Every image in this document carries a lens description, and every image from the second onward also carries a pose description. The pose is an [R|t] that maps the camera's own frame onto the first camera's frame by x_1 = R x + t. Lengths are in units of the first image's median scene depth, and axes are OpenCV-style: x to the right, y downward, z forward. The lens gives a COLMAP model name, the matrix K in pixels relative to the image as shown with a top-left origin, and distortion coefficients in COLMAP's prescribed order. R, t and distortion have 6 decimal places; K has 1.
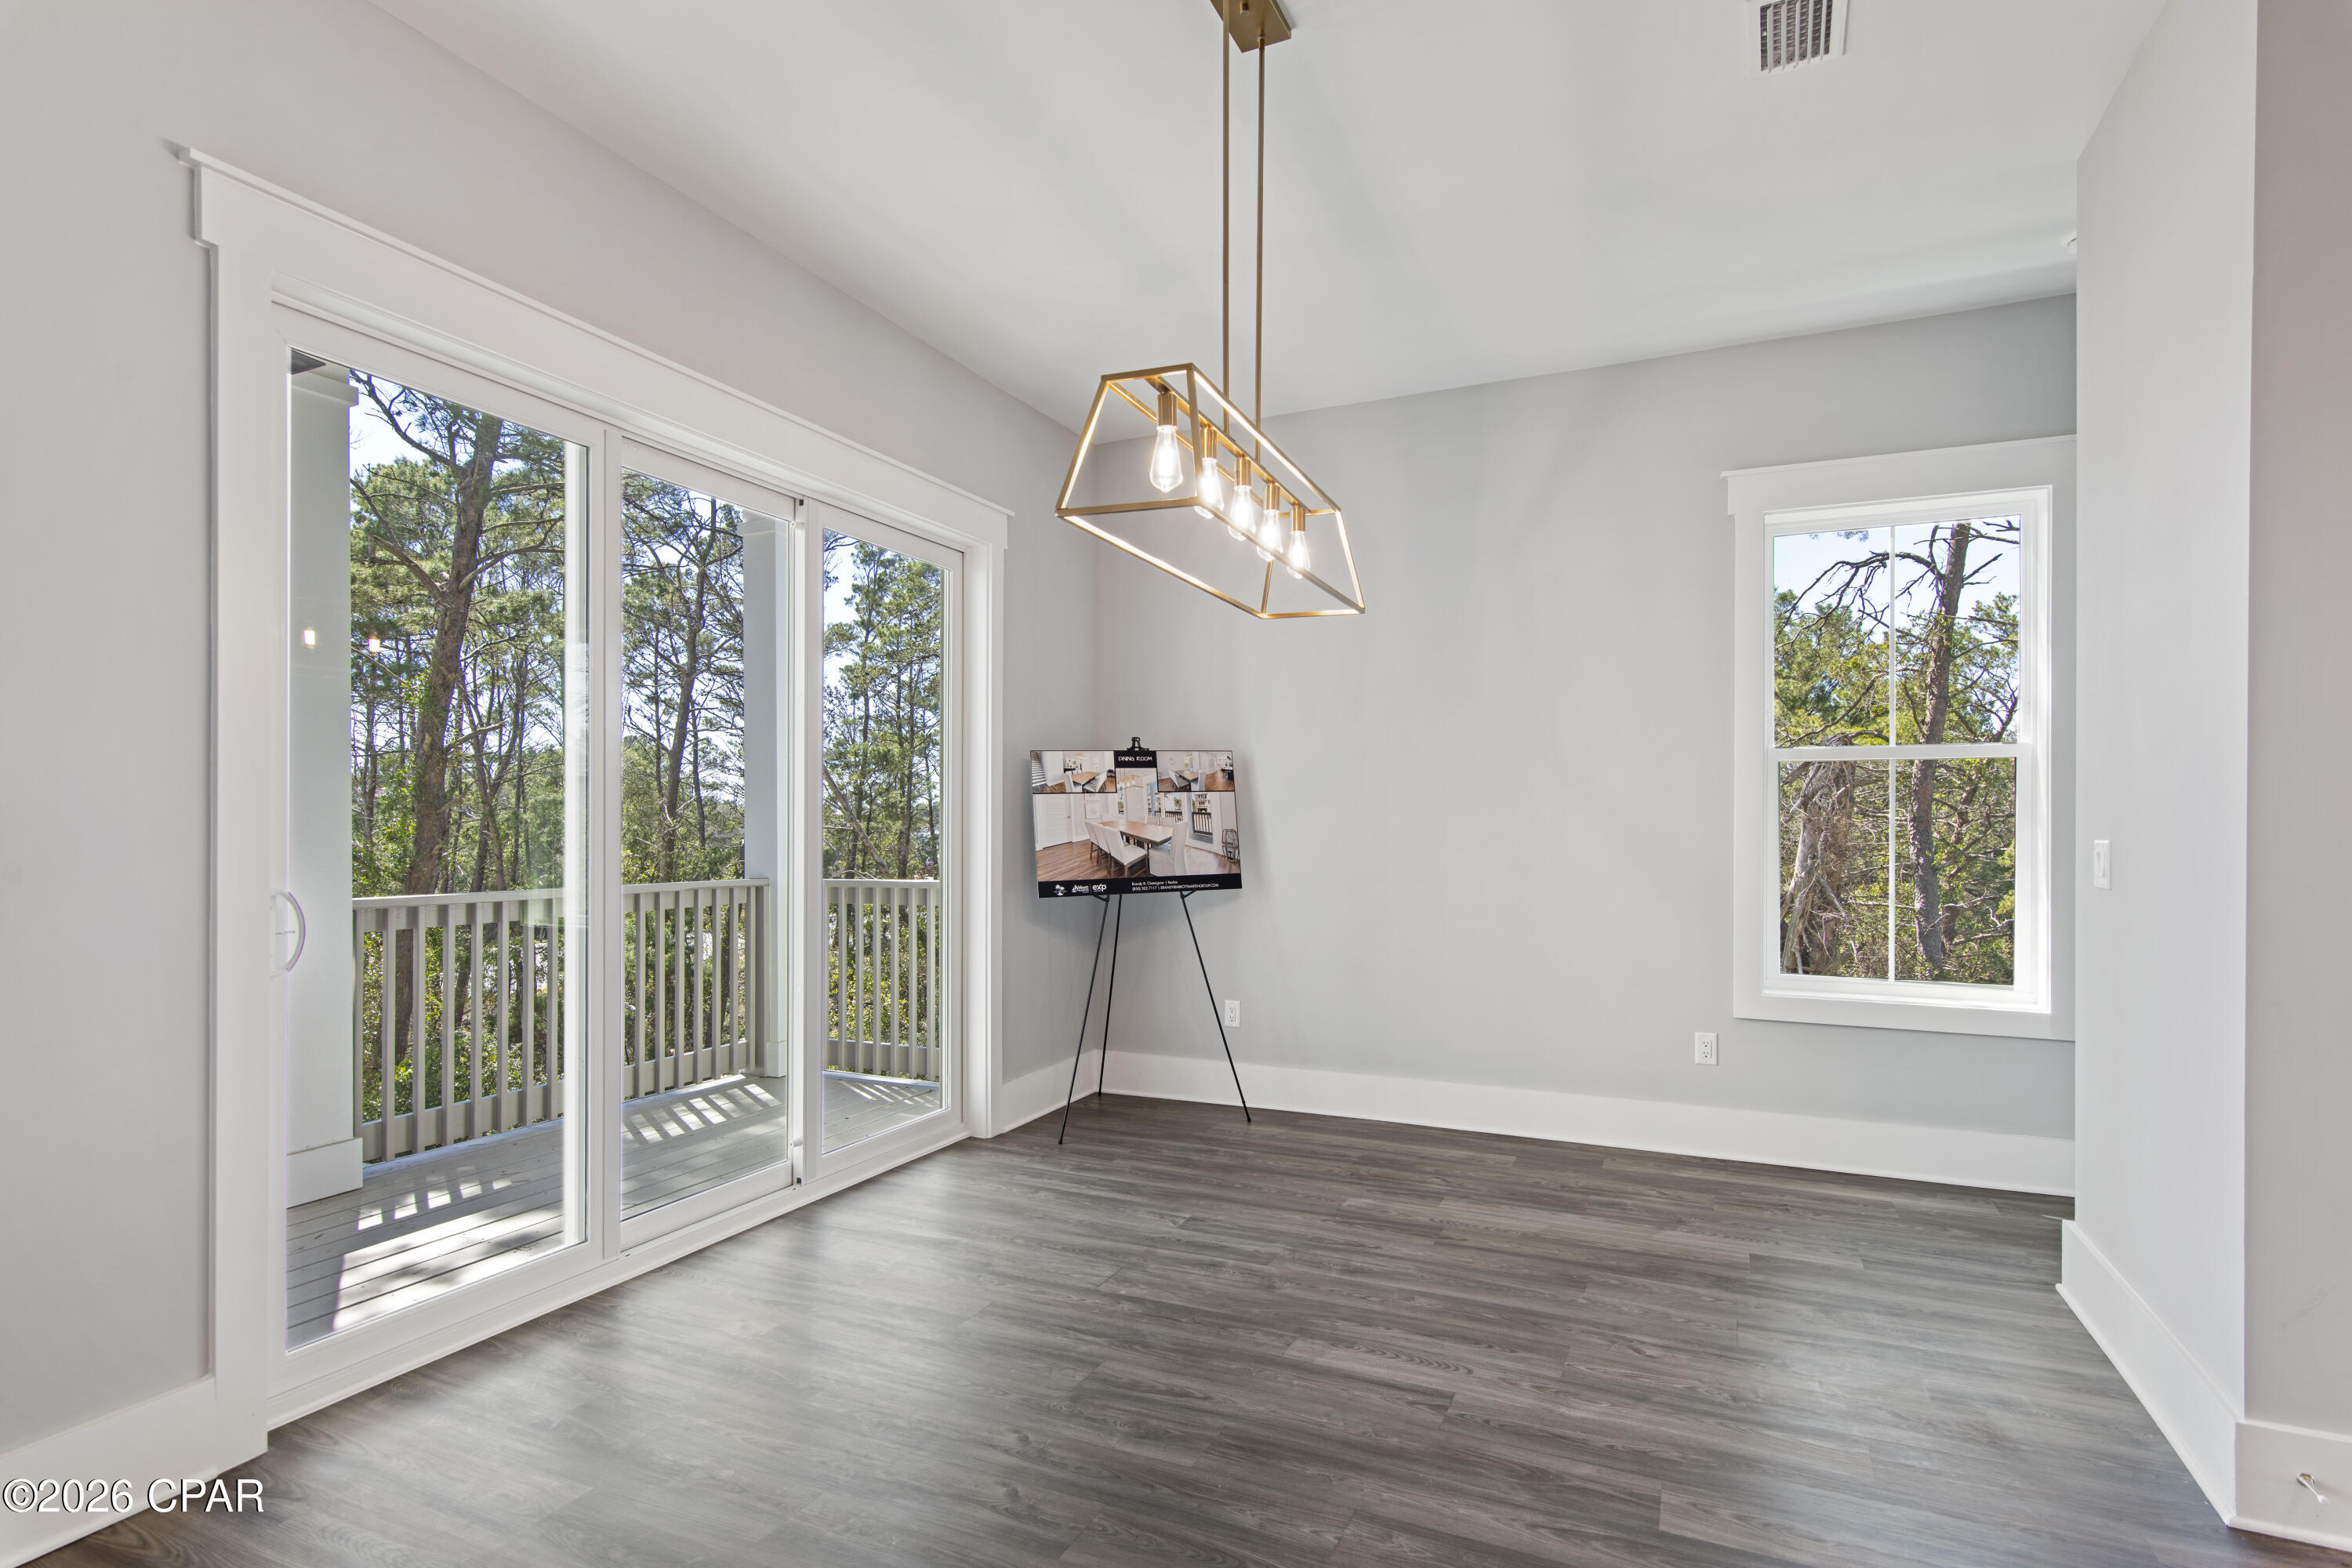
lens RADIAL K [[1169.1, 0, 1177.1], [0, 1169.1, 829.0], [0, 0, 1]] dist [0.003131, 0.000617]
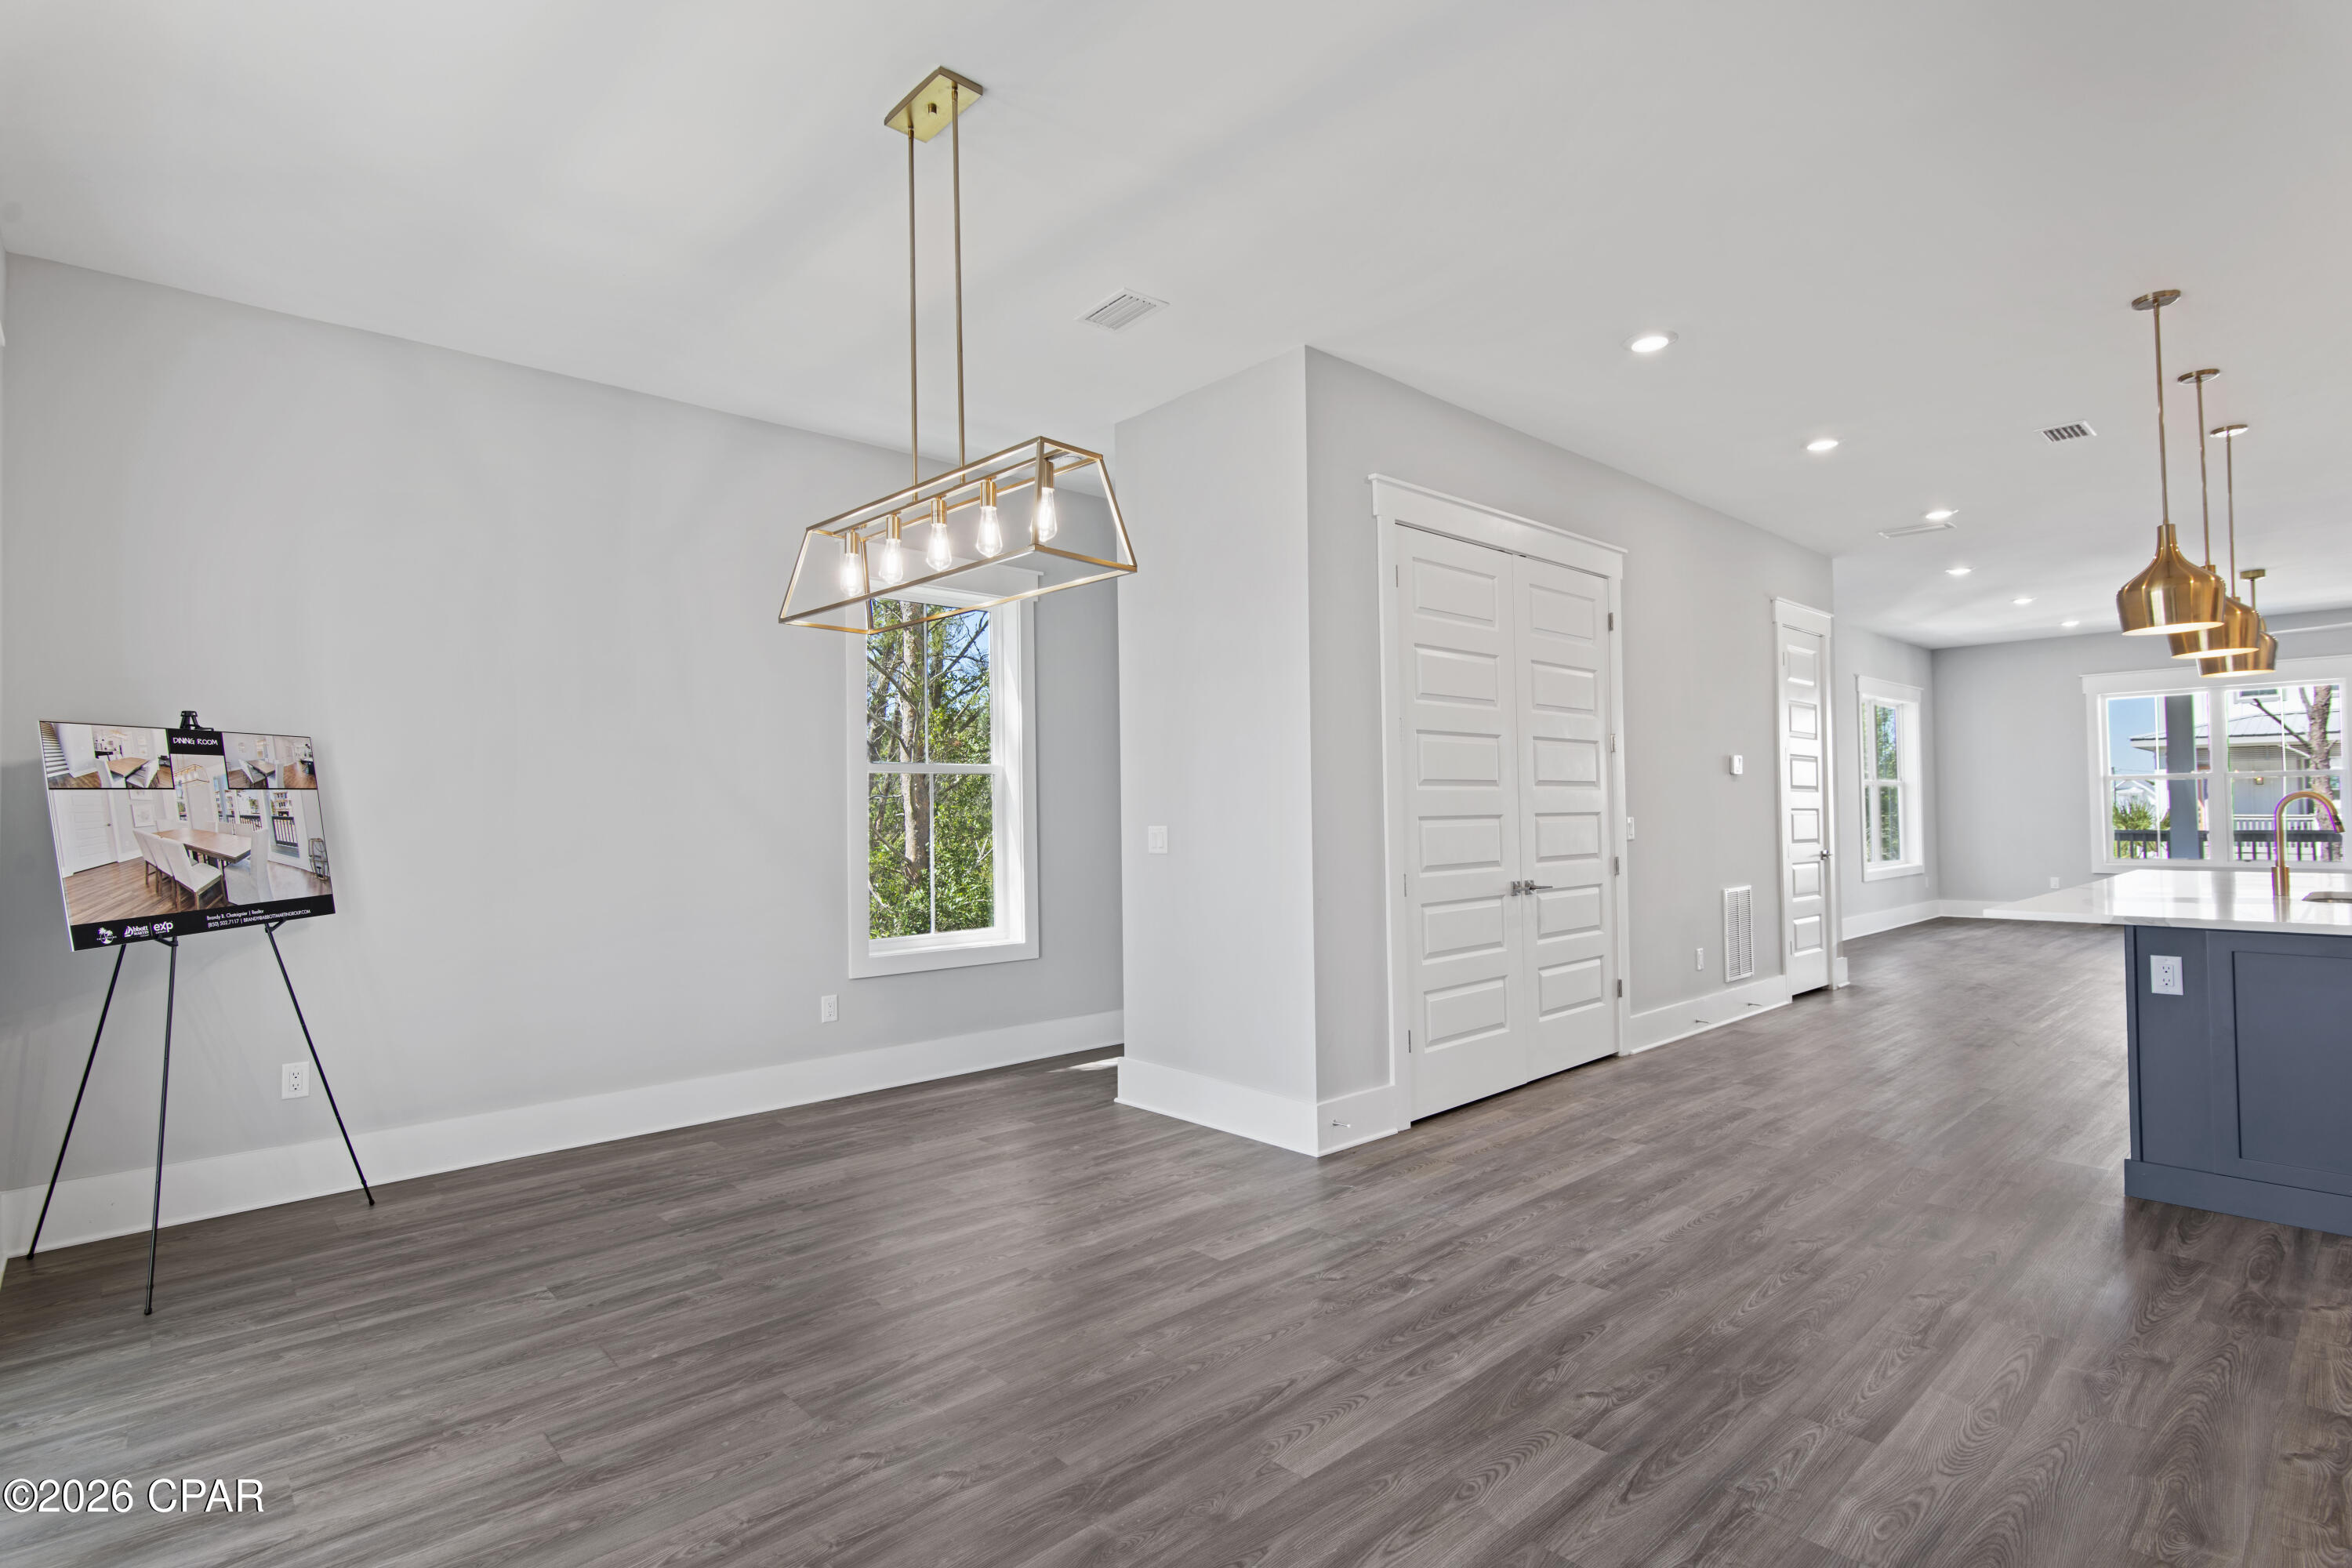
lens RADIAL K [[1143.3, 0, 1178.9], [0, 1143.3, 790.0], [0, 0, 1]] dist [0.004200, -0.001405]
pose [[0.391868, 0.013144, 0.919927, -0.458000], [0.021677, 0.999488, -0.023515, -0.001587], [-0.919766, 0.029156, 0.391383, 0.187873]]
